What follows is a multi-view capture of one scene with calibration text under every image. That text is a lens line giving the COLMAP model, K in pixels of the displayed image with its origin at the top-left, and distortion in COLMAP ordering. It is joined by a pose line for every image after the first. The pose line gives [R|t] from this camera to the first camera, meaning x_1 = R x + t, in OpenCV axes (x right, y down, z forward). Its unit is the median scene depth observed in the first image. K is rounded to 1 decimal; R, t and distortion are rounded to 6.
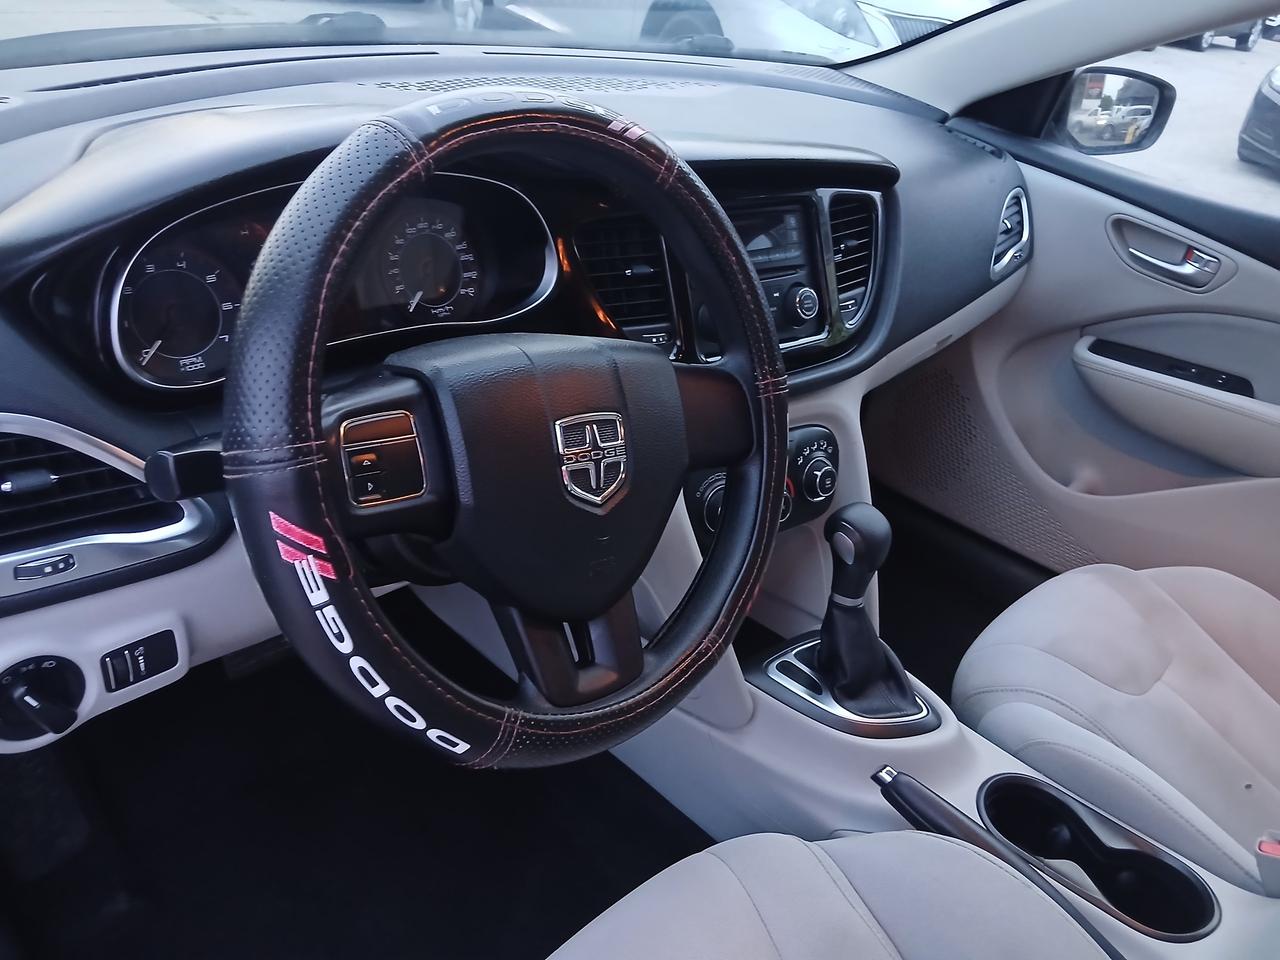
lens RADIAL K [[976.1, 0, 640.0], [0, 976.1, 480.0], [0, 0, 1]] dist [0.128476, -0.214586]
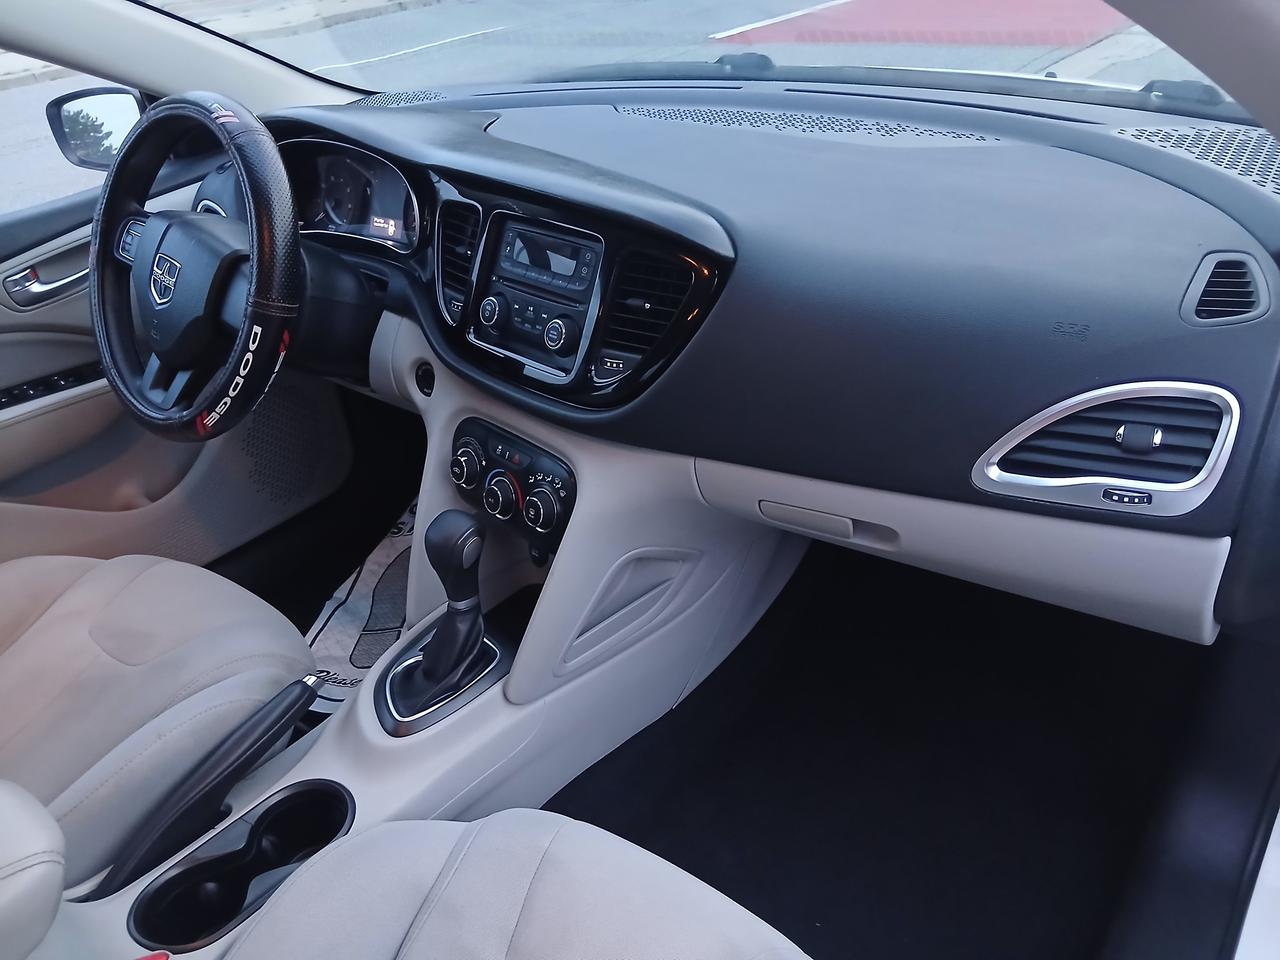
lens RADIAL K [[976.1, 0, 640.0], [0, 976.1, 480.0], [0, 0, 1]] dist [0.128476, -0.214586]
pose [[0.085643, 0.386143, -0.918455, 1.277148], [-0.417031, 0.851096, 0.318937, -0.451397], [0.904849, 0.355709, 0.233923, 0.985961]]
